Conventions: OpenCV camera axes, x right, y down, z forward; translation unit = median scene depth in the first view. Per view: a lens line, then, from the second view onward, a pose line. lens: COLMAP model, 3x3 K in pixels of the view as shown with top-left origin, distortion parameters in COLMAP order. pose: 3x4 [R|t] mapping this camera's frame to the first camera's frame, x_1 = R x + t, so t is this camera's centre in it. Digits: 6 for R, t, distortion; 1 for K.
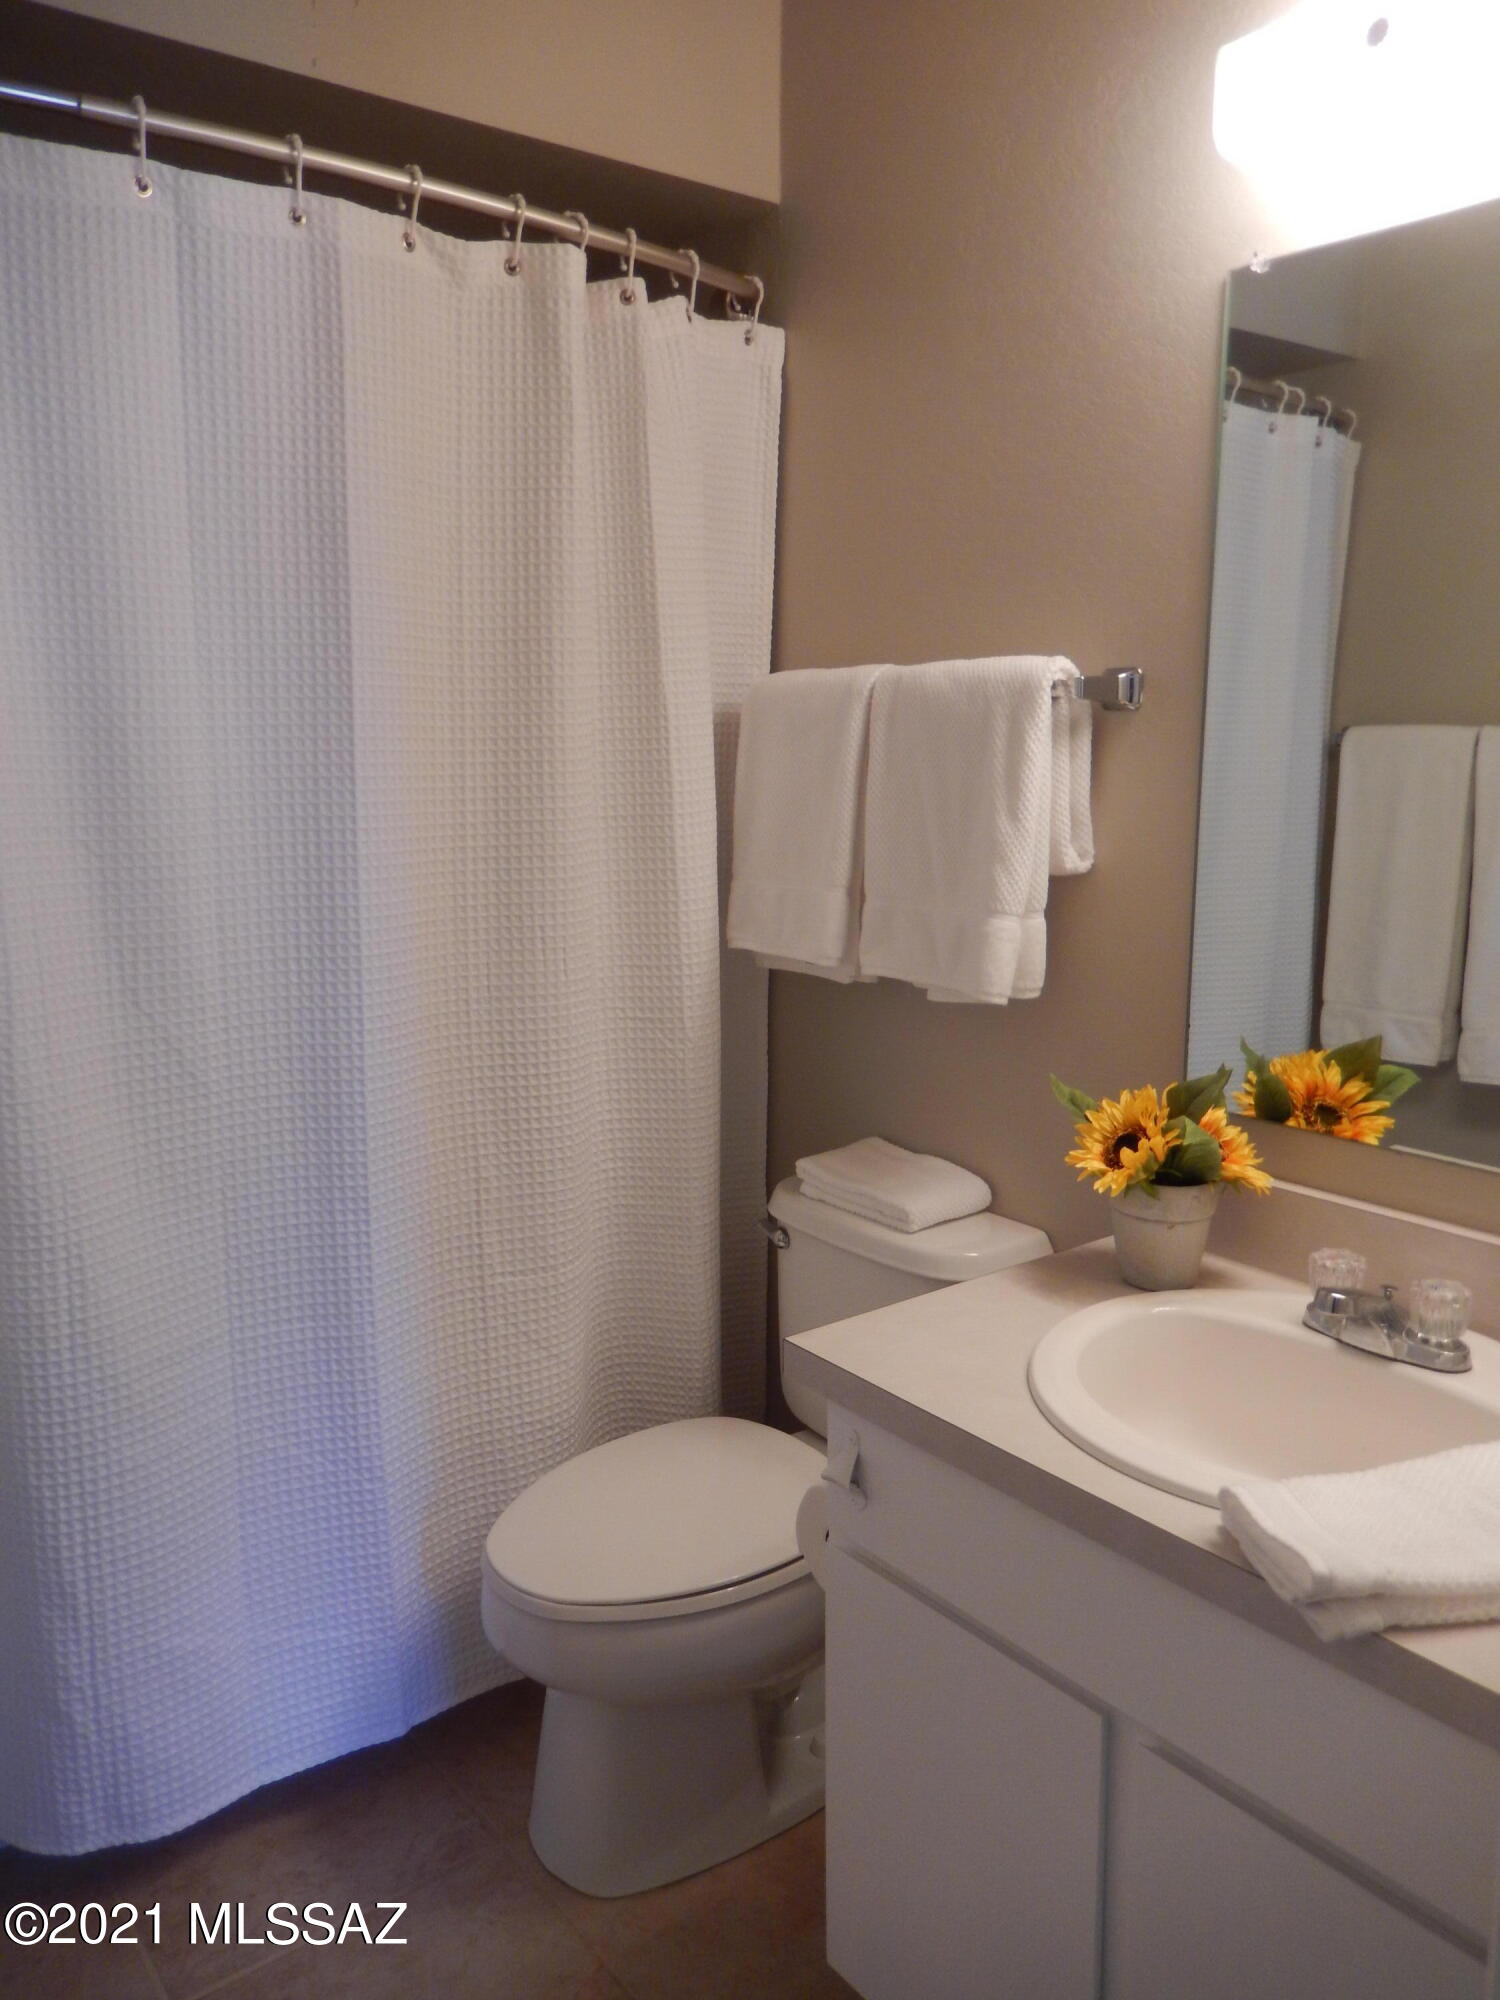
lens RADIAL K [[1497.9, 0, 748.1], [0, 1497.9, 1009.9], [0, 0, 1]] dist [0.014260, -0.042357]
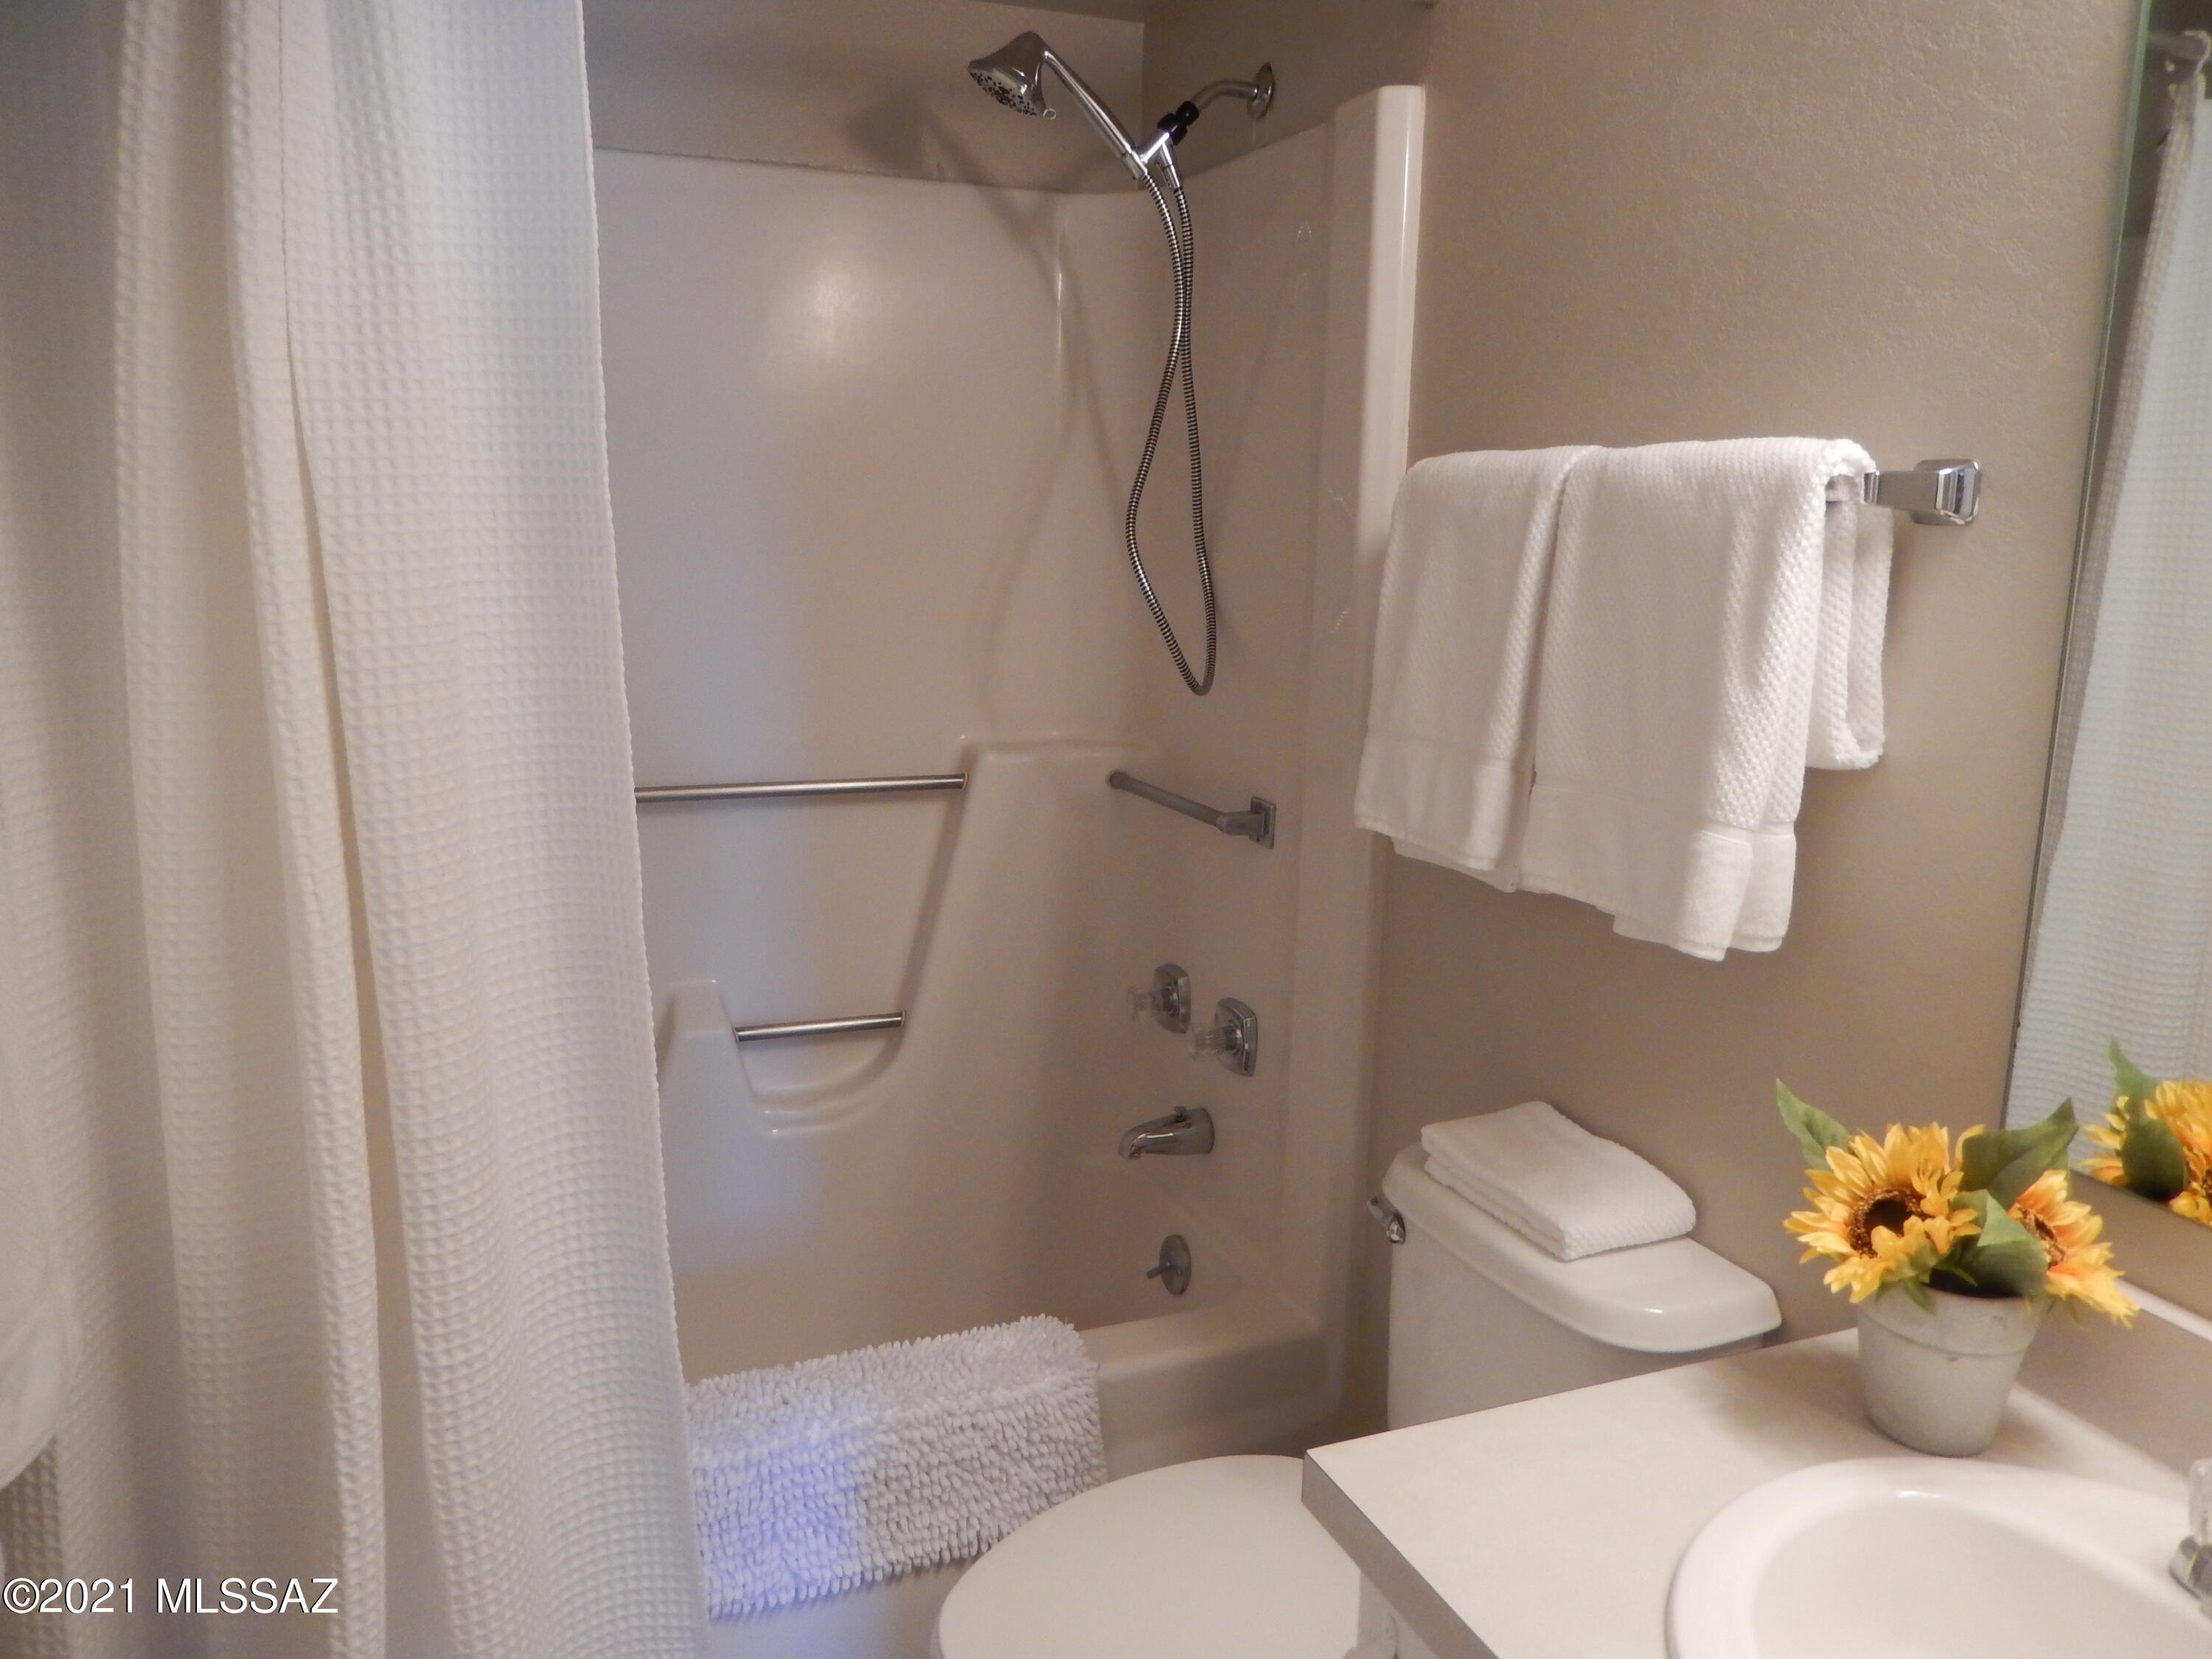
lens RADIAL K [[1656.7, 0, 1102.7], [0, 1656.7, 819.6], [0, 0, 1]] dist [0.014260, -0.042357]
pose [[0.966379, 0.072407, -0.246715, 0.085224], [-0.072170, 0.997342, 0.010015, -0.054282], [0.246785, 0.008127, 0.969036, 0.220610]]
